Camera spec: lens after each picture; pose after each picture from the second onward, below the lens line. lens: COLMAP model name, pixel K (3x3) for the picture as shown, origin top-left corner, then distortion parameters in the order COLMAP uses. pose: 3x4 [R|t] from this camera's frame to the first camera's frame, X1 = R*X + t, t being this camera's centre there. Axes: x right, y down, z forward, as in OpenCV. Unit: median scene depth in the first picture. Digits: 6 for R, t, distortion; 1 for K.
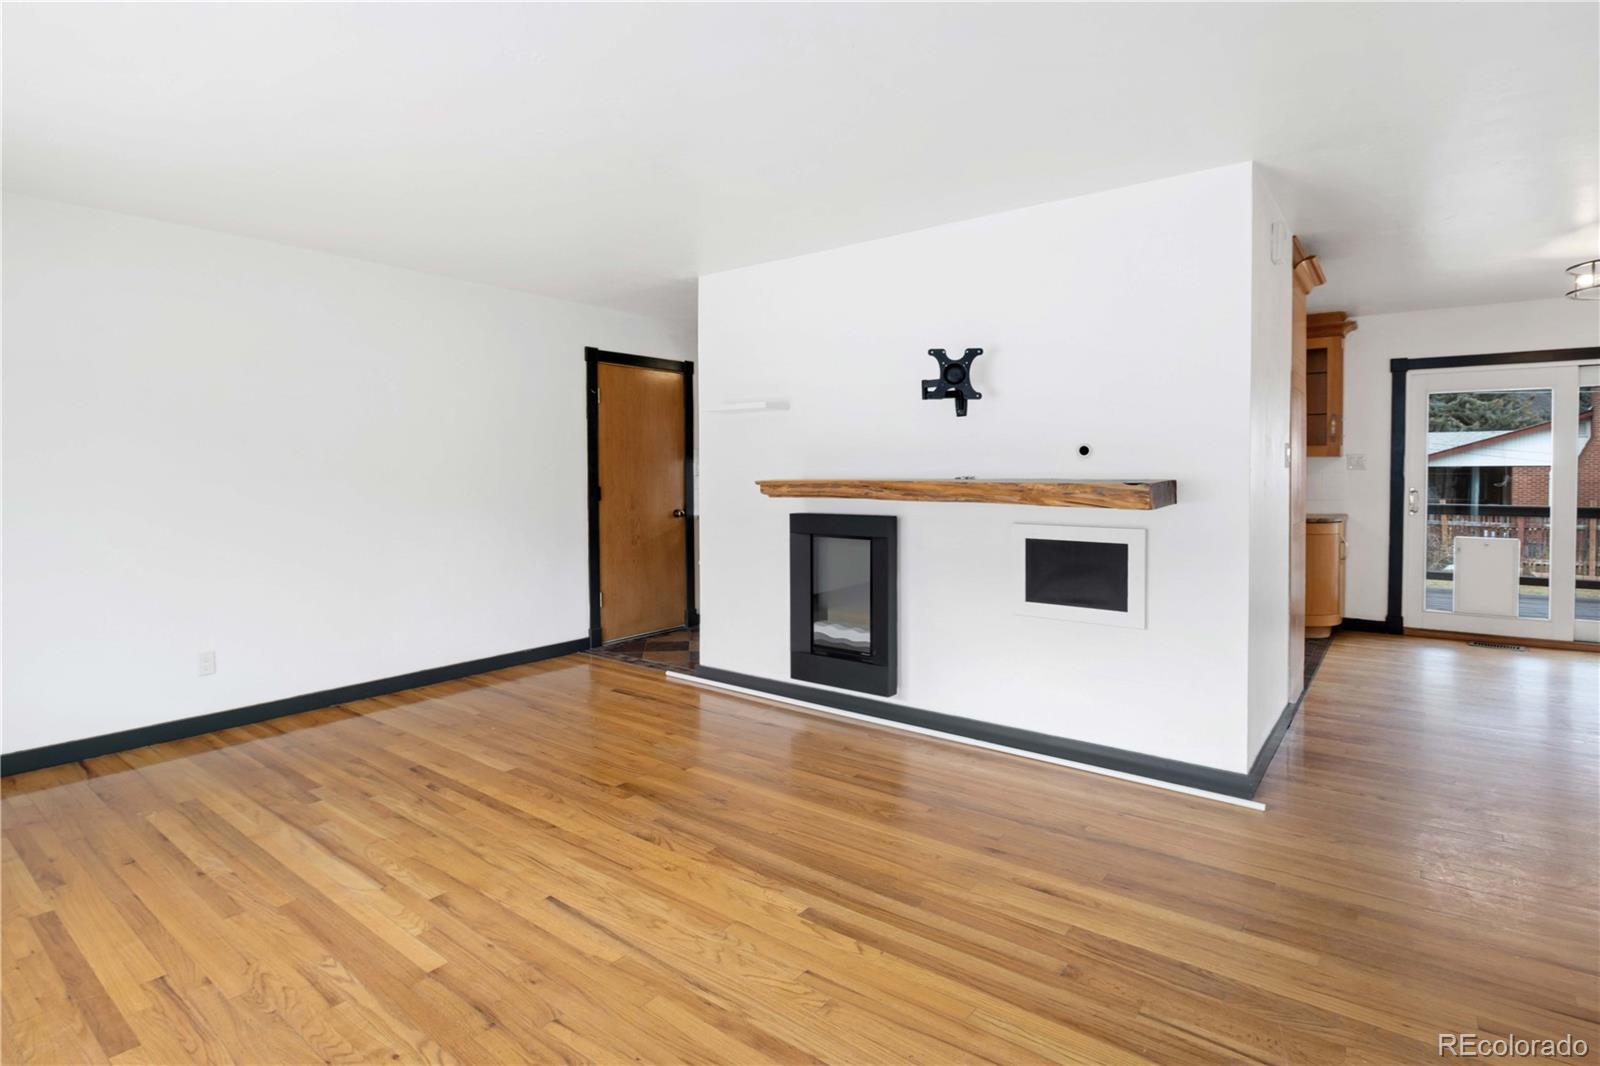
lens RADIAL K [[787.3, 0, 800.5], [0, 787.3, 470.6], [0, 0, 1]] dist [-0.000183, -0.000160]
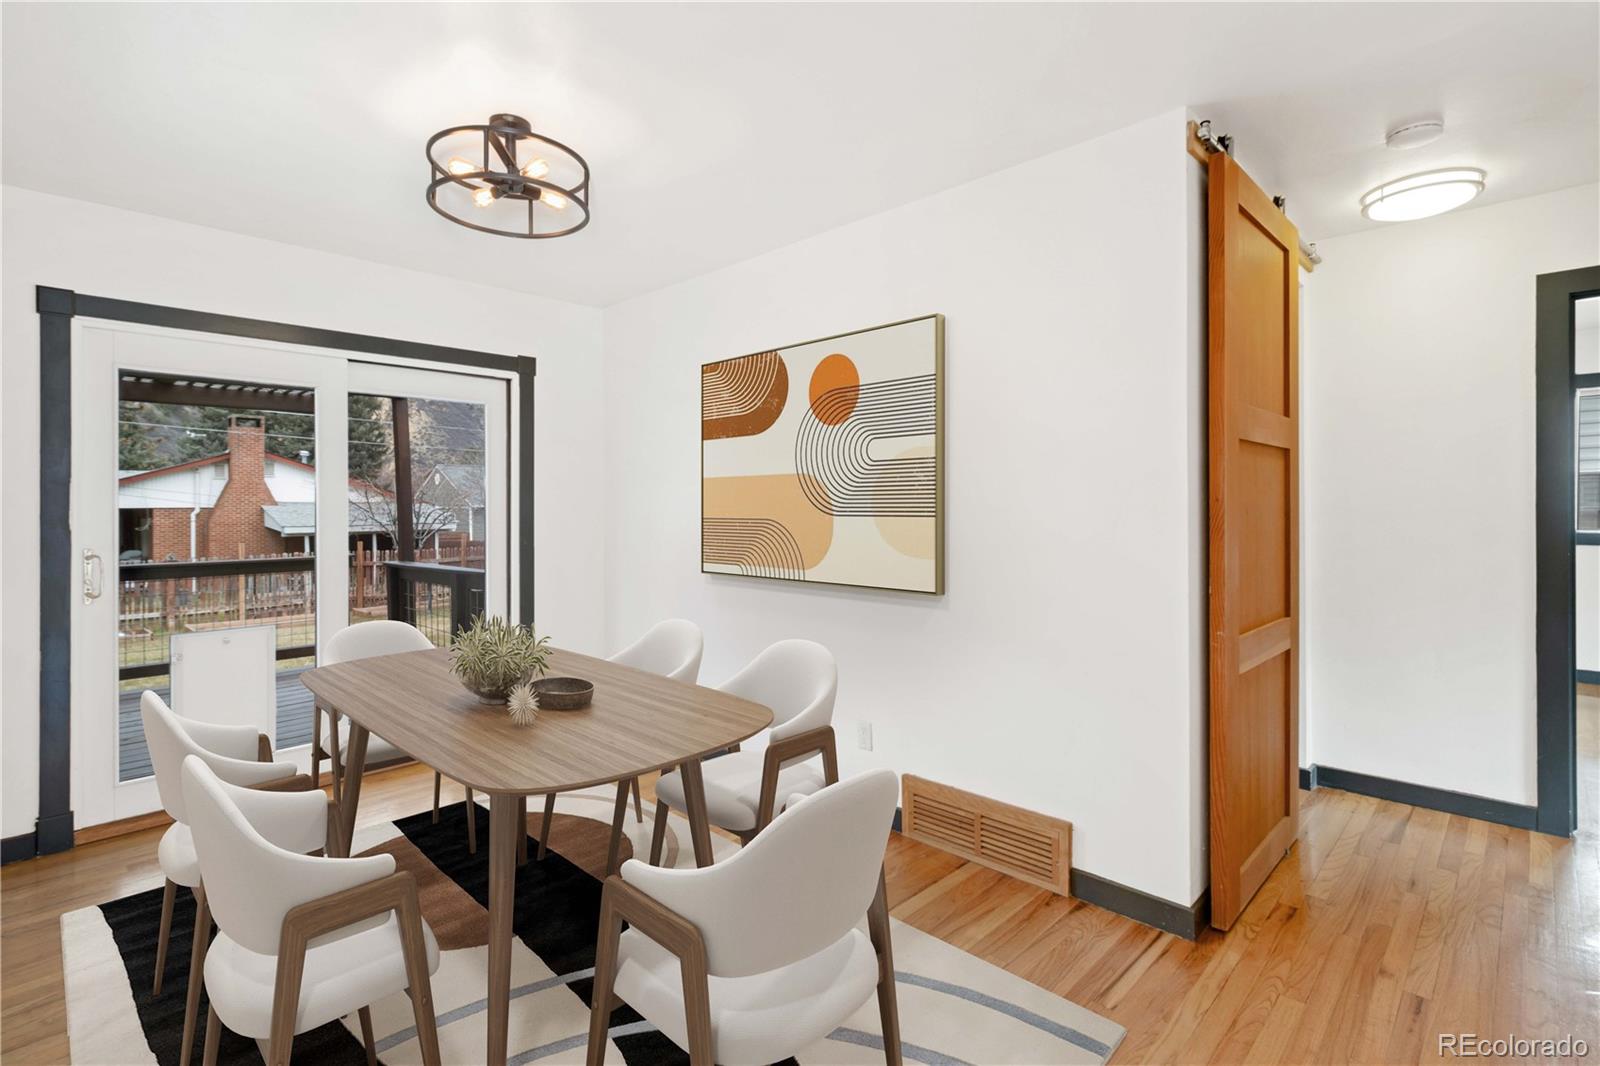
lens RADIAL K [[781.5, 0, 801.6], [0, 781.5, 516.5], [0, 0, 1]] dist [0.000859, 0.000522]
pose [[0.126678, -0.008551, 0.991907, 0.125527], [0.004012, 0.999959, 0.008109, -0.000409], [-0.991936, 0.002952, 0.126707, 0.179320]]
